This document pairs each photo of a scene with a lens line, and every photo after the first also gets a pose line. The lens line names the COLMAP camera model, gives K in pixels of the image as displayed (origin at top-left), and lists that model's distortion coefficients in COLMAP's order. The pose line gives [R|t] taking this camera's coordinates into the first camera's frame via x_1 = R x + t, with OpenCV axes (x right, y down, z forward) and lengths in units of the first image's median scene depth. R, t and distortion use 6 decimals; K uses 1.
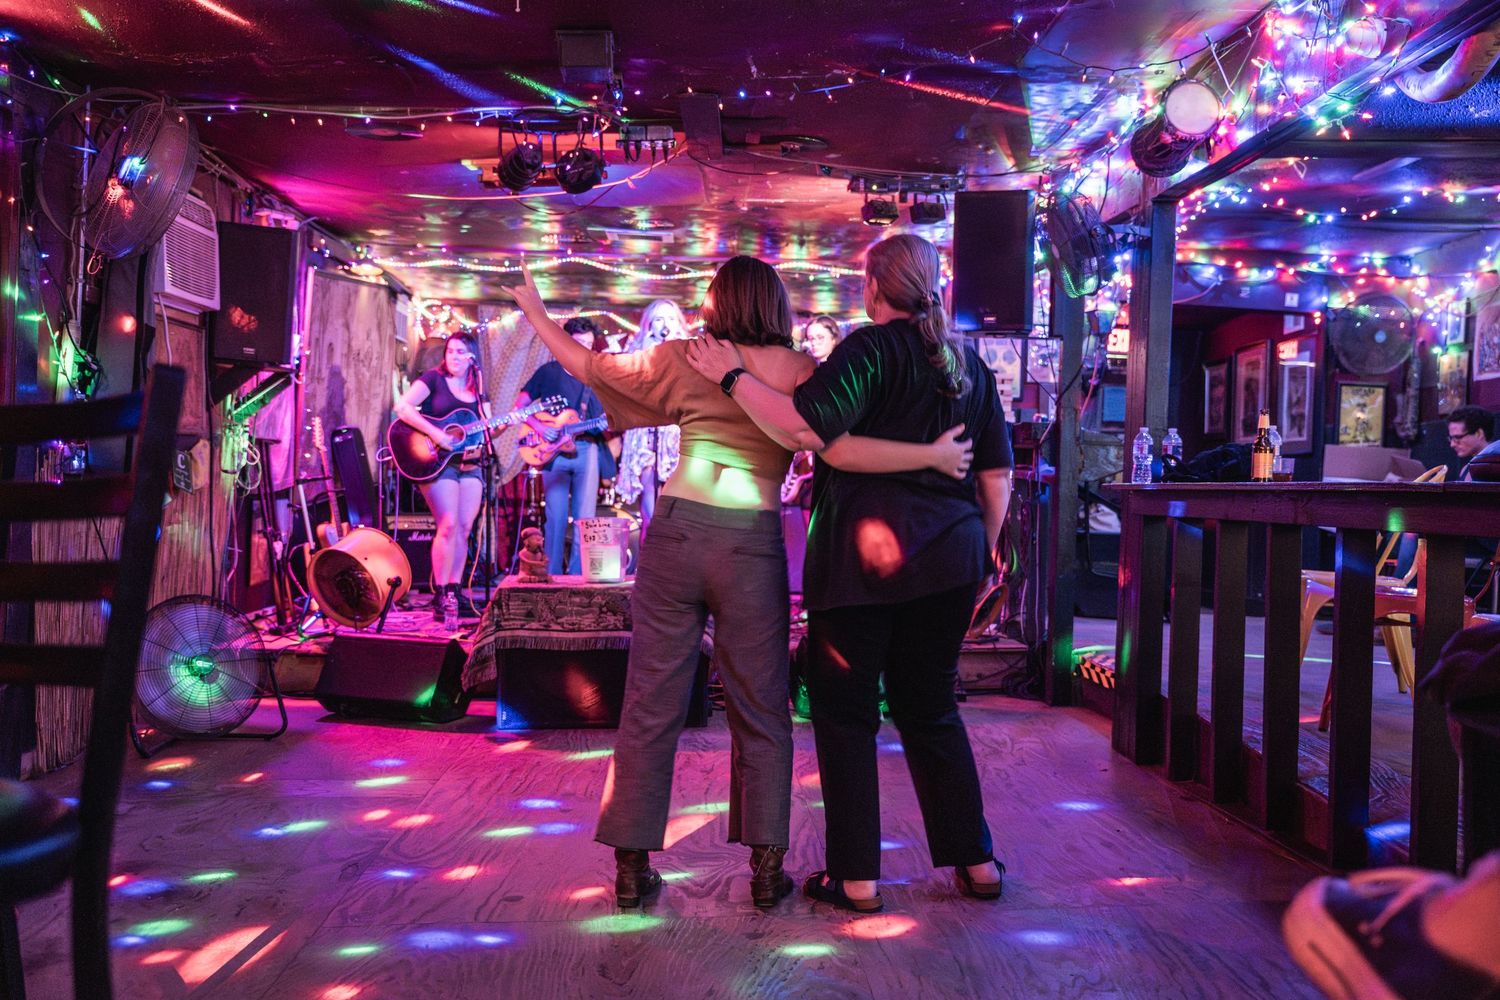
lens RADIAL K [[1375.3, 0, 750.6], [0, 1375.3, 499.4], [0, 0, 1]] dist [0.001498, 0.000000]
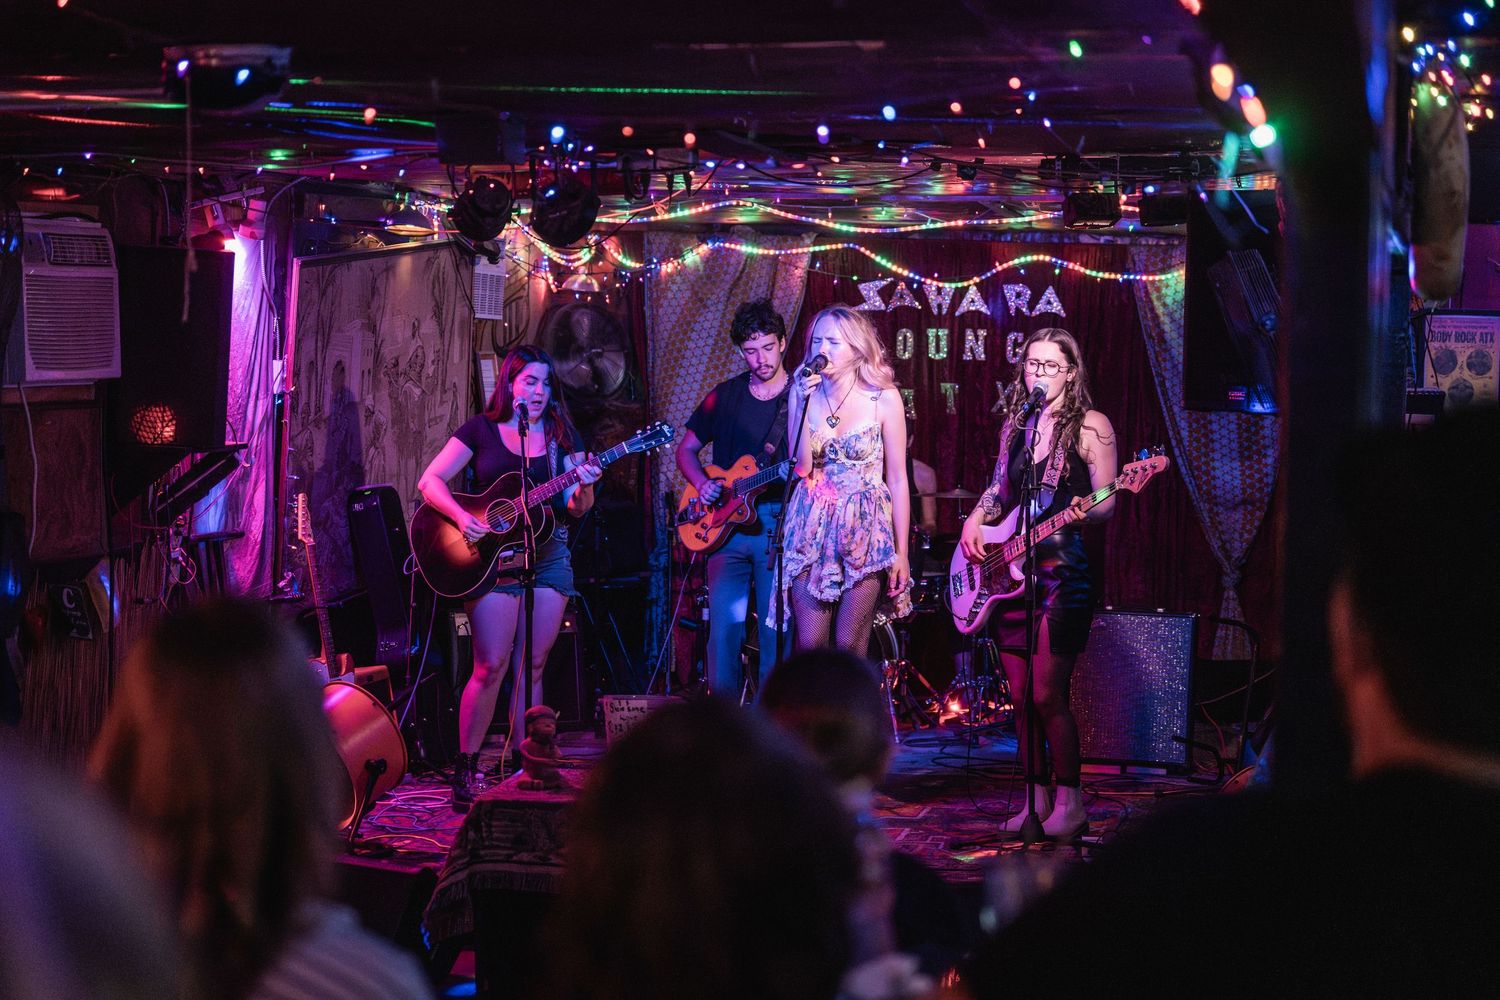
lens RADIAL K [[2872.0, 0, 765.3], [0, 2872.0, 498.0], [0, 0, 1]] dist [-0.006126, 0.000000]
pose [[0.969929, 0.010413, -0.243166, 0.193681], [-0.003551, 0.999583, 0.028640, -0.081811], [0.243363, -0.026916, 0.969562, -0.224964]]
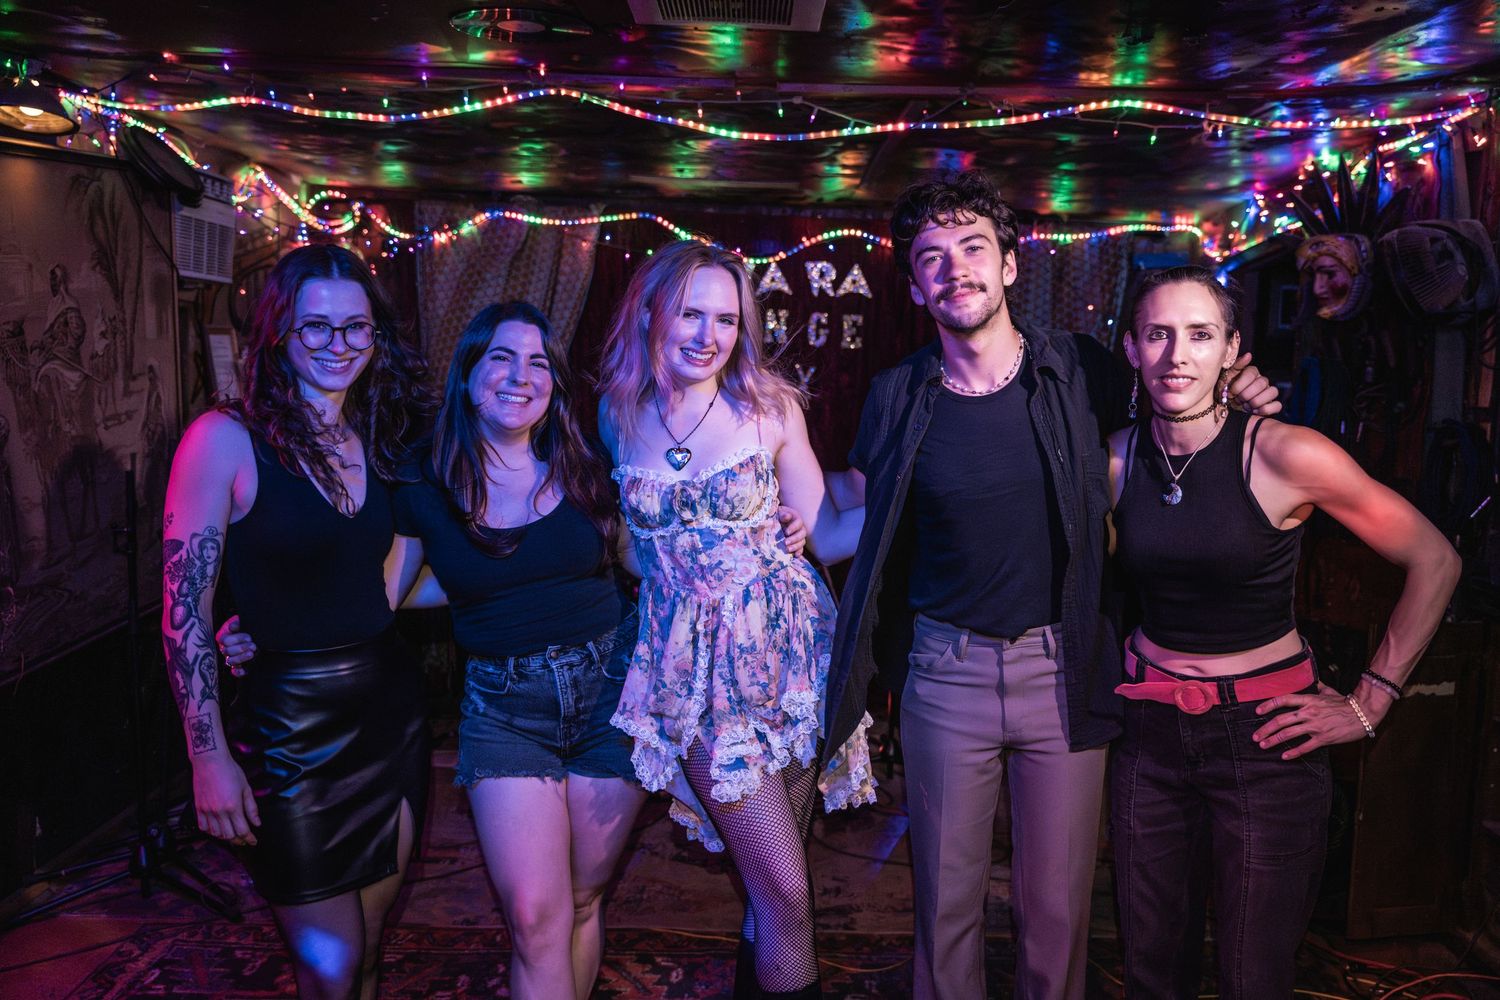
lens RADIAL K [[1345.4, 0, 749.8], [0, 1345.4, 514.6], [0, 0, 1]] dist [-0.007616, 0.025478]
pose [[0.998868, 0.011478, -0.046170, -0.053131], [-0.006877, 0.995103, 0.098599, -0.092263], [0.047075, -0.098170, 0.994056, 0.608327]]
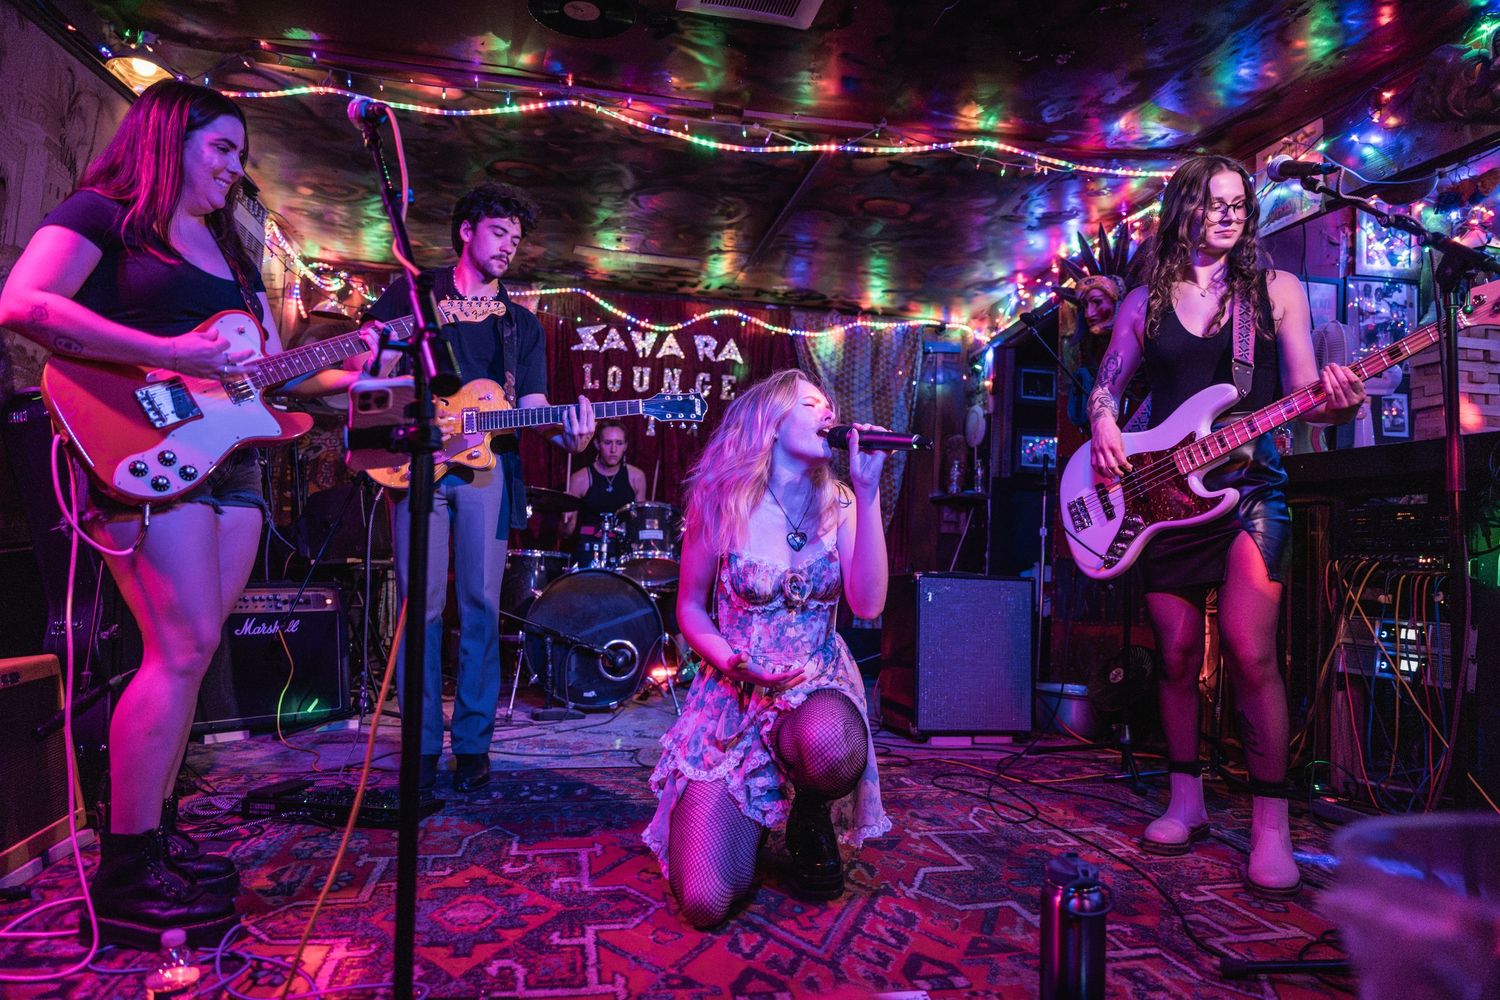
lens RADIAL K [[998.1, 0, 755.4], [0, 998.1, 494.4], [0, 0, 1]] dist [0.003067, 0.005809]
pose [[0.988789, 0.019997, 0.147975, -0.115200], [-0.011175, 0.998123, -0.060209, -0.003883], [-0.148901, 0.057880, 0.987157, 0.627911]]
